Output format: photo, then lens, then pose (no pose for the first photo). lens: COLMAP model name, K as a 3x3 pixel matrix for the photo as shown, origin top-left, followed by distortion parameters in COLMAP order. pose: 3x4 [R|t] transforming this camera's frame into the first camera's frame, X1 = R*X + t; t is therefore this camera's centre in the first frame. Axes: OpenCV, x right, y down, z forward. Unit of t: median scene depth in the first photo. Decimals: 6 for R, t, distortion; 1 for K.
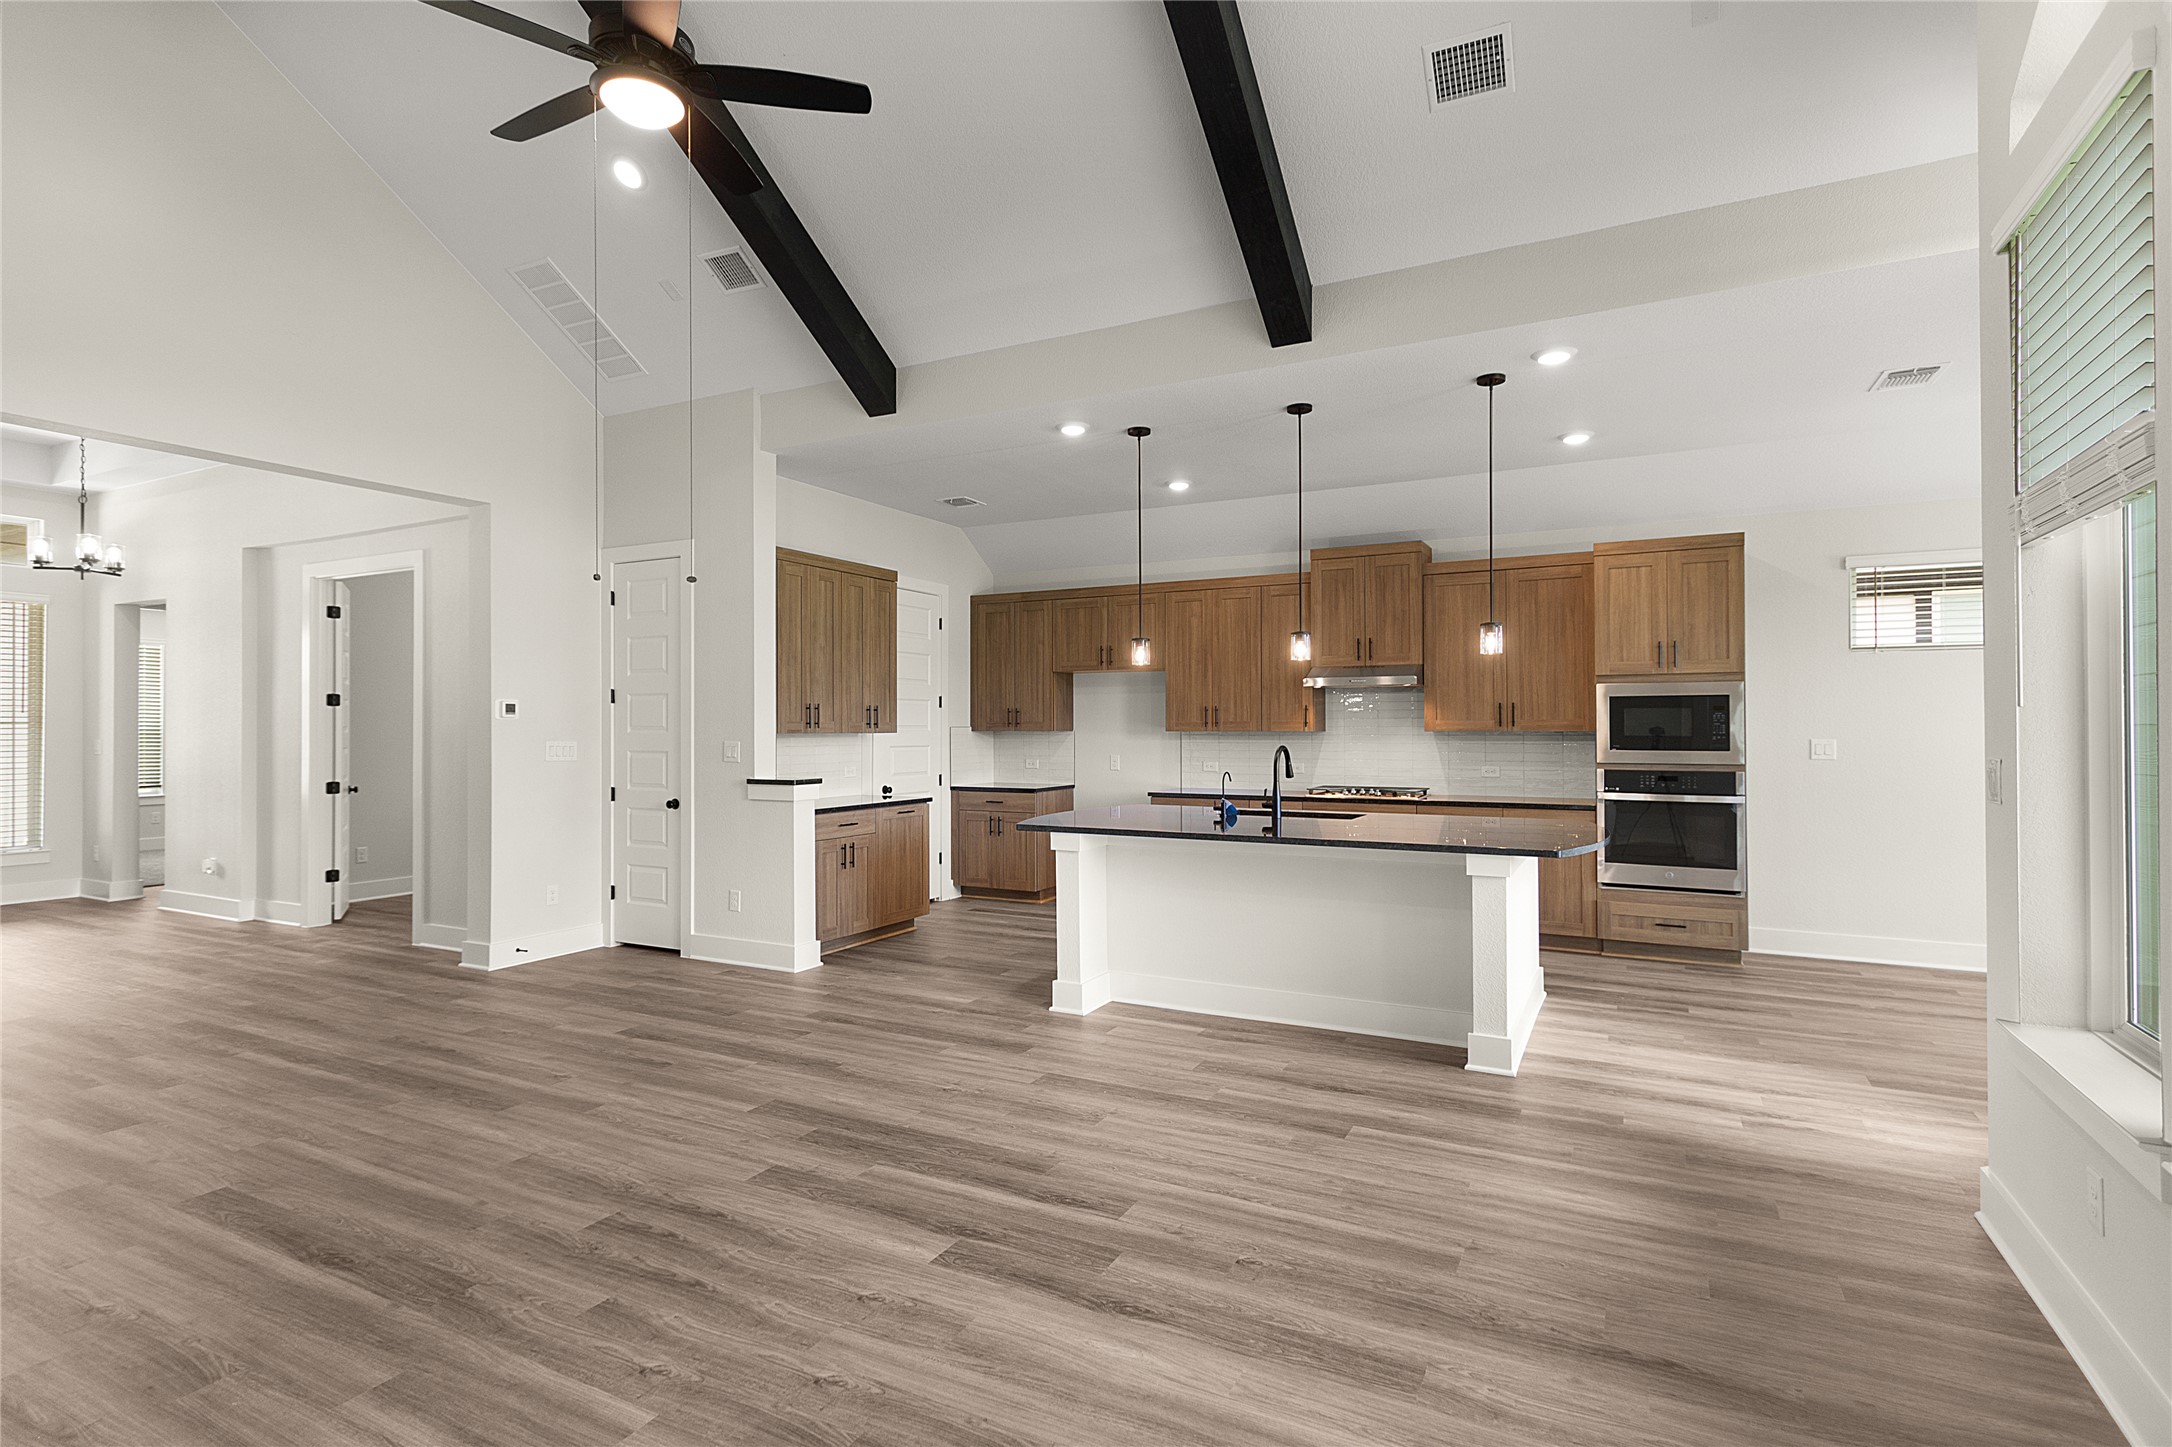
lens RADIAL K [[1070.3, 0, 1087.3], [0, 1070.3, 728.1], [0, 0, 1]] dist [0.002560, -0.000475]
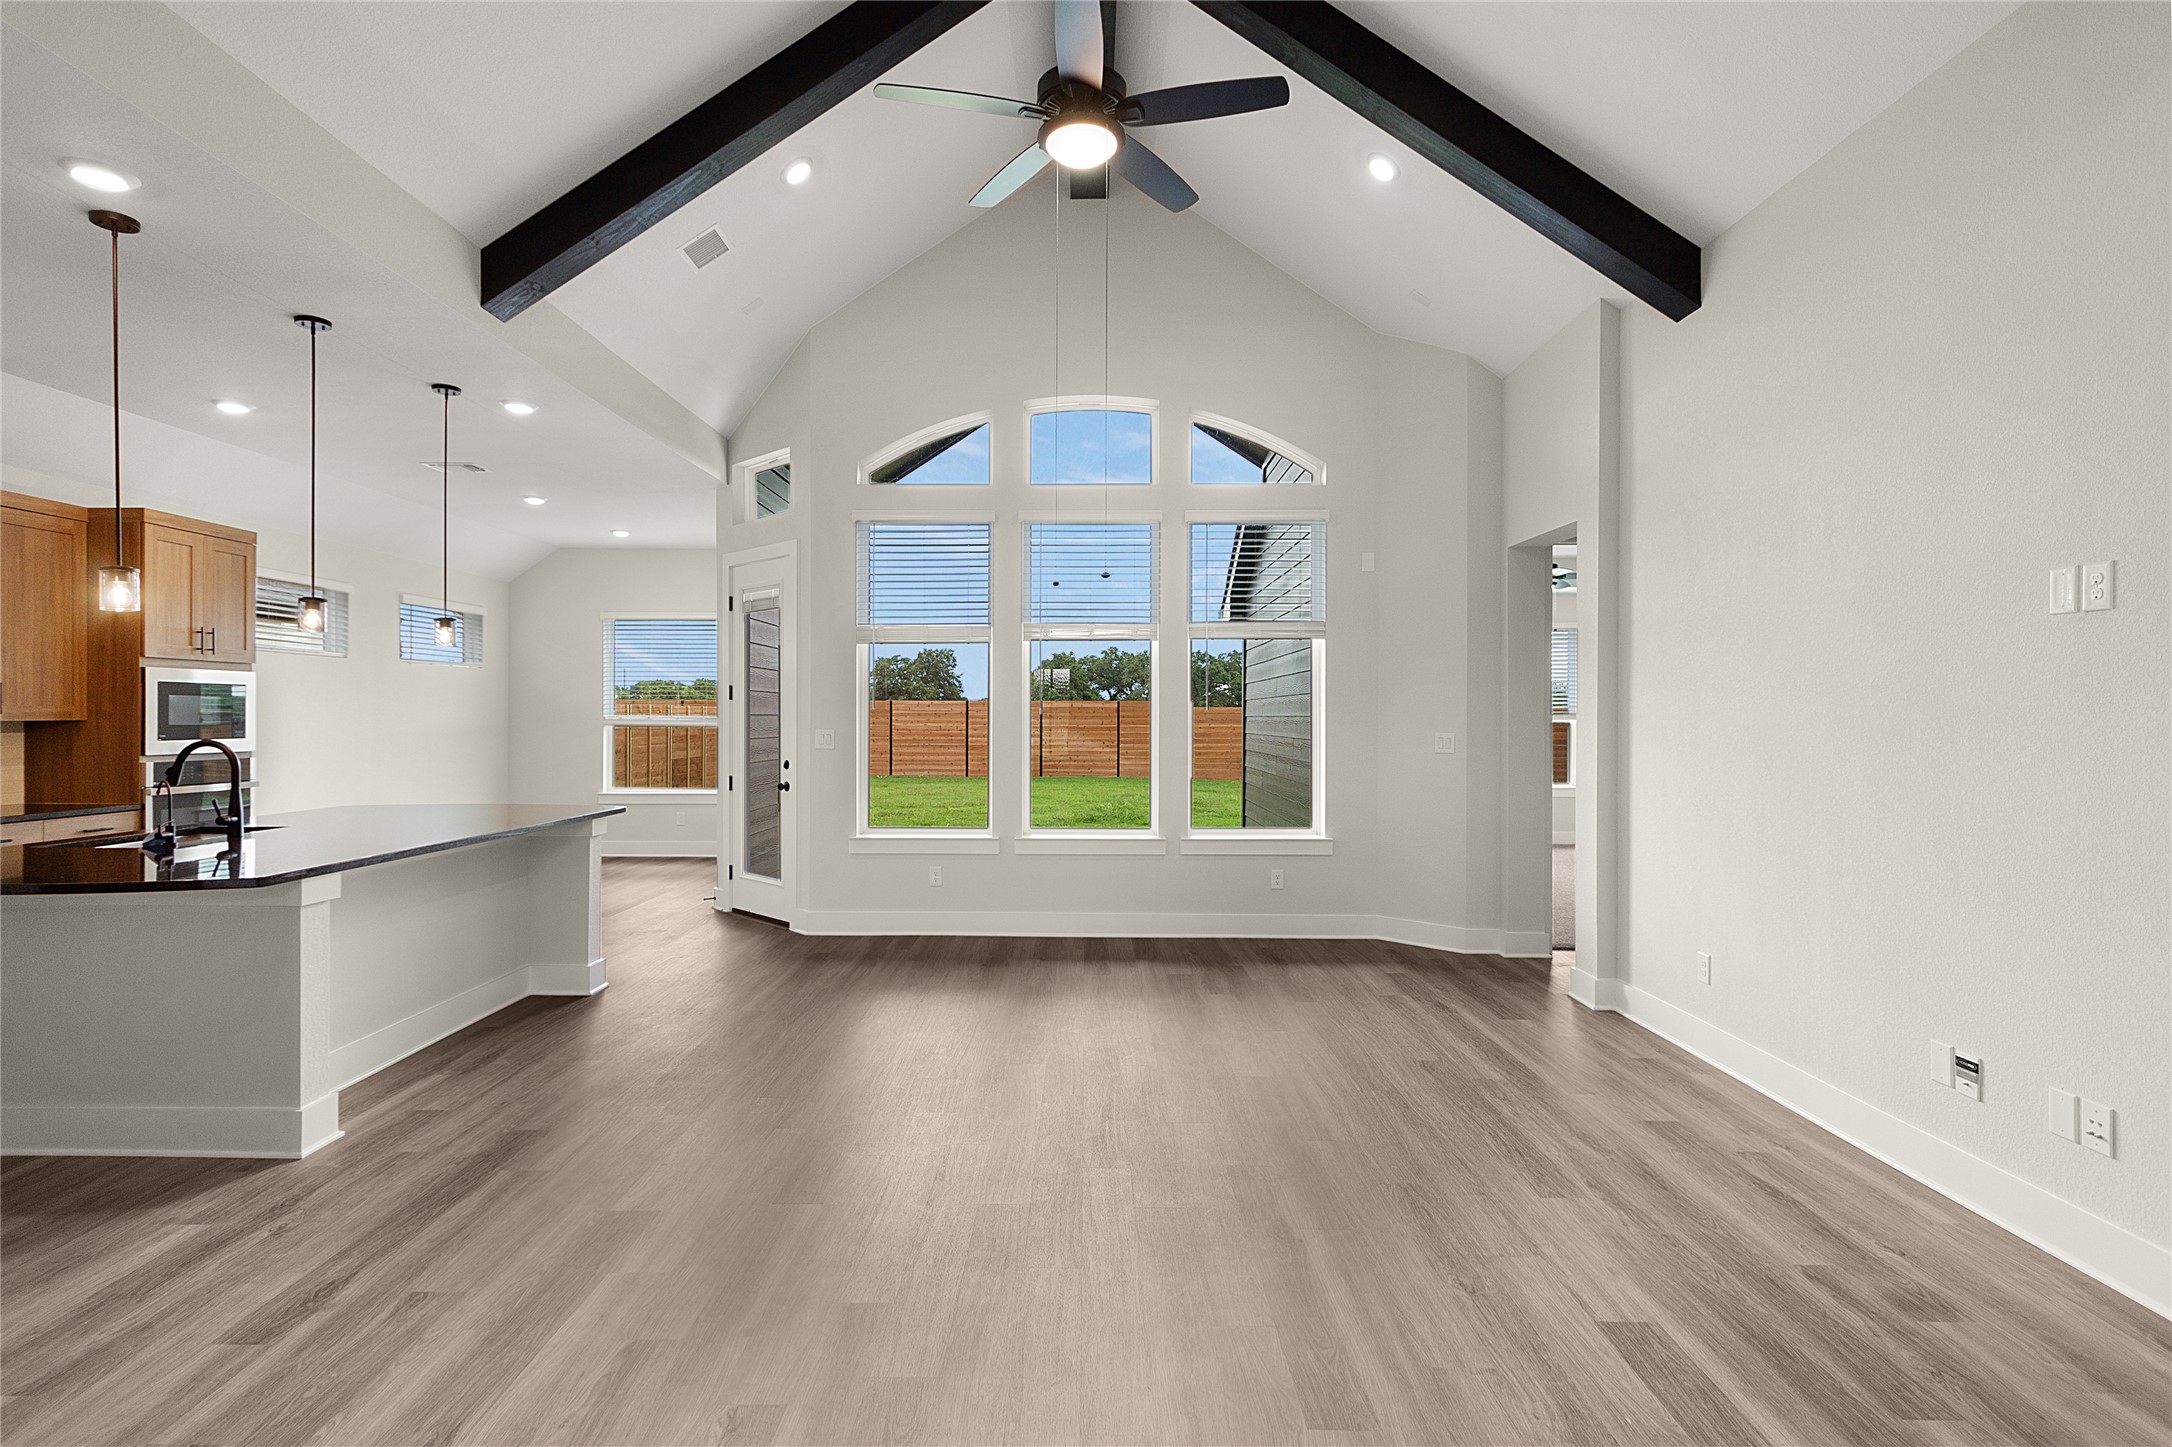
lens RADIAL K [[1070.3, 0, 1072.9], [0, 1070.3, 730.2], [0, 0, 1]] dist [0.002560, -0.000475]
pose [[-0.461313, -0.010672, 0.887173, -0.901717], [0.000853, 0.999922, 0.012471, 0.000464], [-0.887237, 0.006510, -0.461268, 0.981991]]
